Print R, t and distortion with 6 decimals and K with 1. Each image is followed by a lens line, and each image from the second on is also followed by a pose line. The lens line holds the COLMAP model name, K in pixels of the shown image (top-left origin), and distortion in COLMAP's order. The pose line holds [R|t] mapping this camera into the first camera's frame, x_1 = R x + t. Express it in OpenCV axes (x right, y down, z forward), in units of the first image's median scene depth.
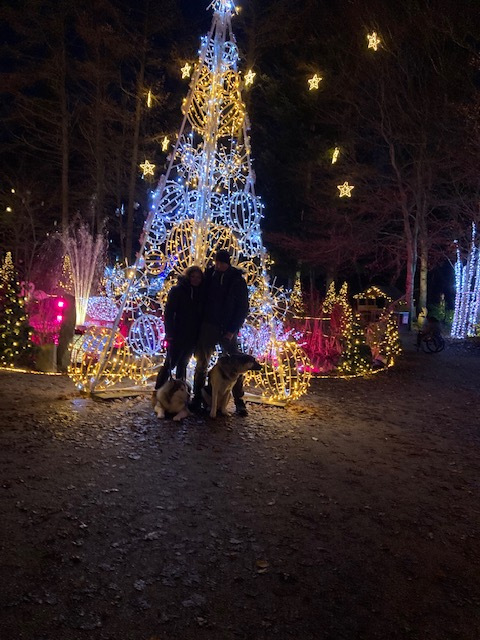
lens RADIAL K [[515.9, 0, 240.0], [0, 515.9, 320.0], [0, 0, 1]] dist [-0.000700, -0.002777]
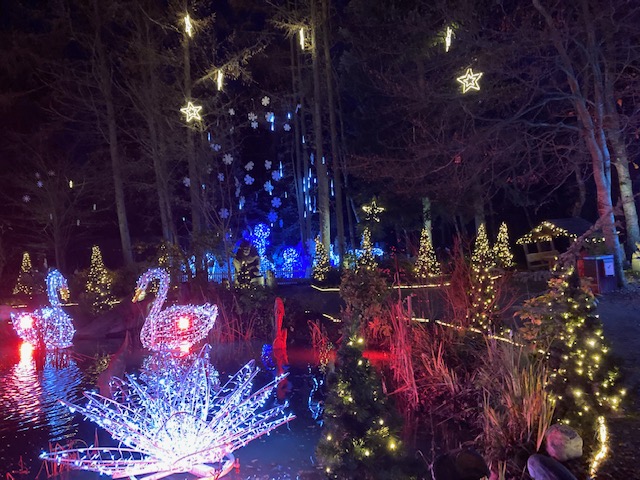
lens RADIAL K [[515.9, 0, 320.0], [0, 515.9, 240.0], [0, 0, 1]] dist [-0.000700, -0.002777]
pose [[0.971657, -0.152102, -0.180965, 0.108815], [0.134280, 0.985146, -0.107034, -0.012296], [0.194557, 0.079700, 0.977648, 0.348409]]
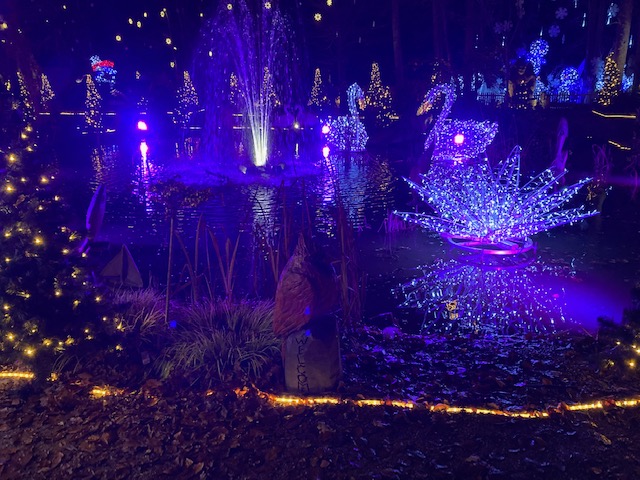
lens RADIAL K [[522.2, 0, 319.6], [0, 522.2, 219.7], [0, 0, 1]] dist [0.005123, 0.005639]
pose [[0.782698, 0.037583, -0.621265, 0.101263], [0.063973, 0.988031, 0.140367, -0.006026], [0.619105, -0.149610, 0.770926, 0.300725]]
